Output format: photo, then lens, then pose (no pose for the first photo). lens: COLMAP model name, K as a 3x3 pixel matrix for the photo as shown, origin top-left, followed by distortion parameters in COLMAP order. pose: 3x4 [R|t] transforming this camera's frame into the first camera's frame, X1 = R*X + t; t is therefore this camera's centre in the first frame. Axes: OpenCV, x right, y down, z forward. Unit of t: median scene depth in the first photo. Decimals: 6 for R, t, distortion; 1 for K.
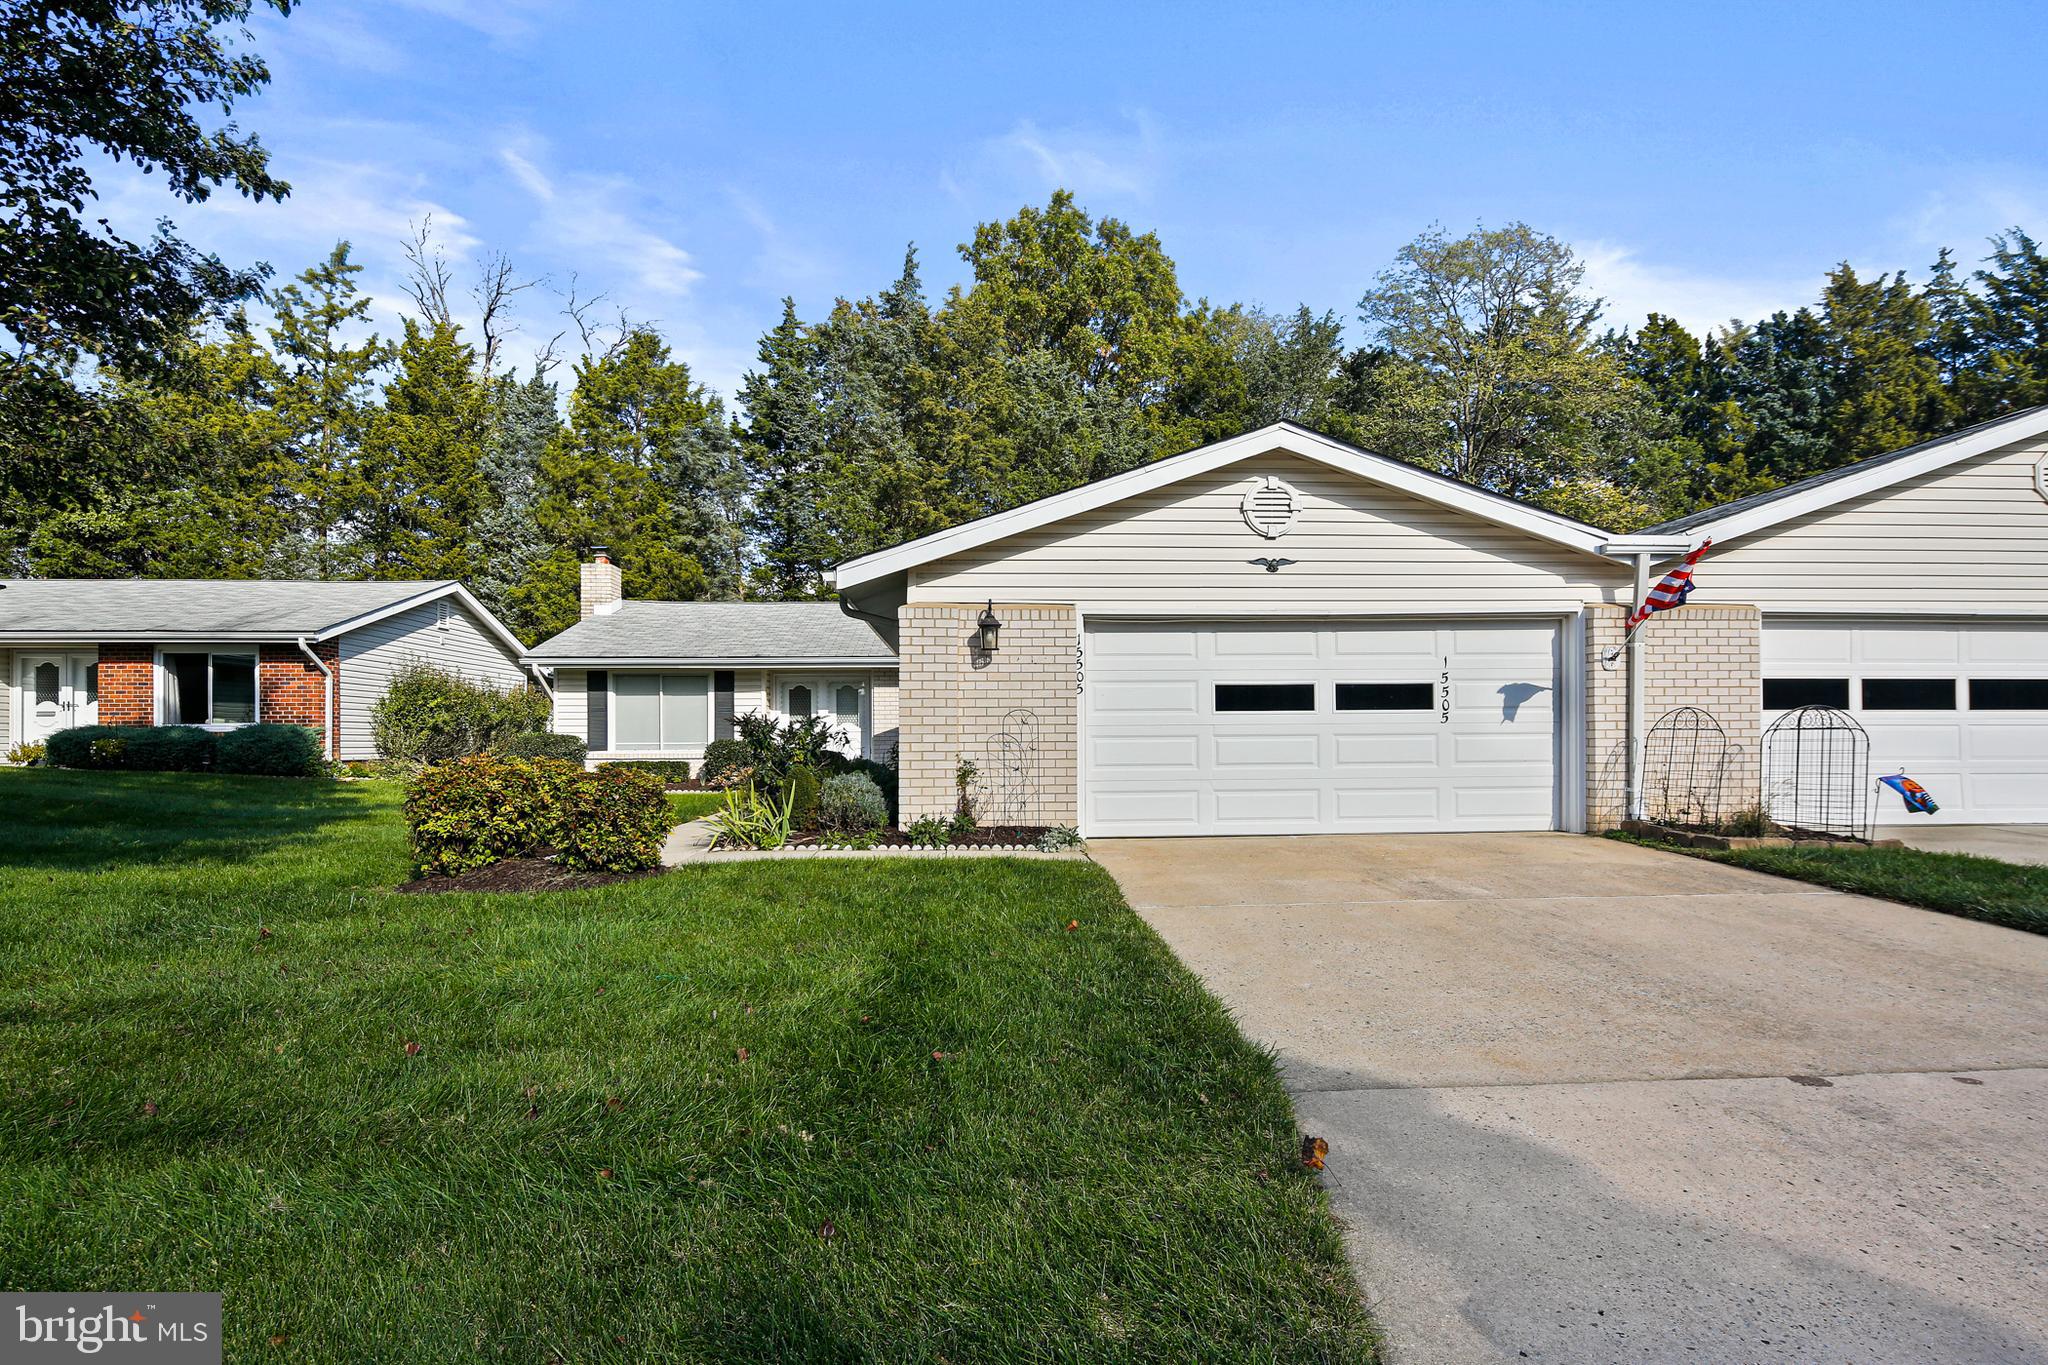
lens RADIAL K [[991.8, 0, 1025.3], [0, 991.8, 677.6], [0, 0, 1]] dist [0.004036, -0.001296]
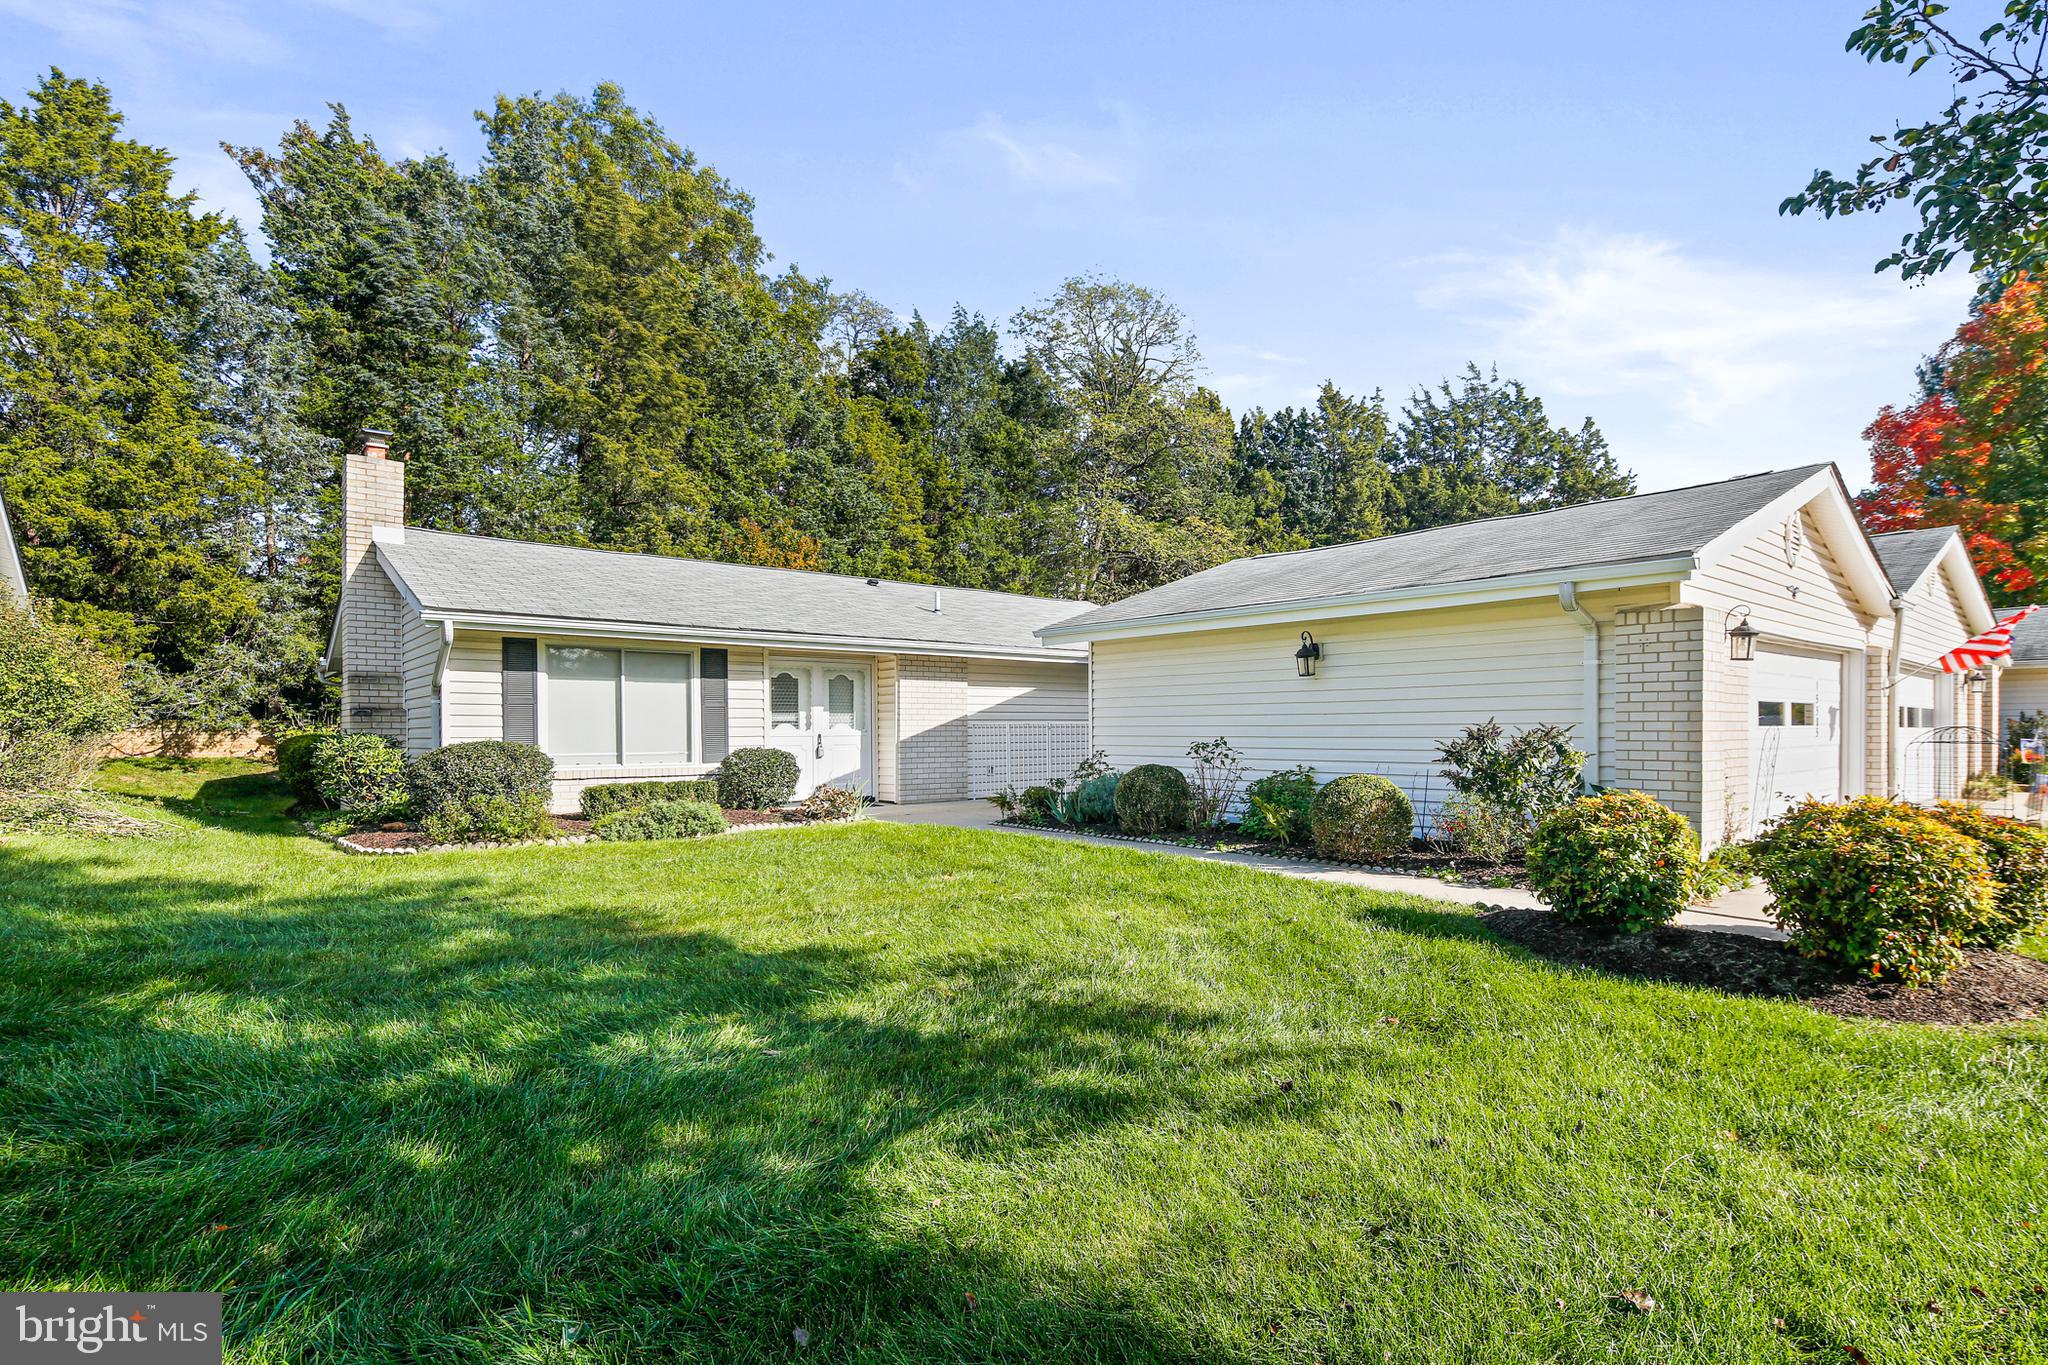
lens RADIAL K [[984.4, 0, 1026.1], [0, 984.4, 669.9], [0, 0, 1]] dist [0.002776, -0.000448]
pose [[0.810334, 0.040519, 0.584566, -0.269344], [-0.040942, 0.999083, -0.012497, 0.004353], [-0.584536, -0.013807, 0.811250, 0.166281]]
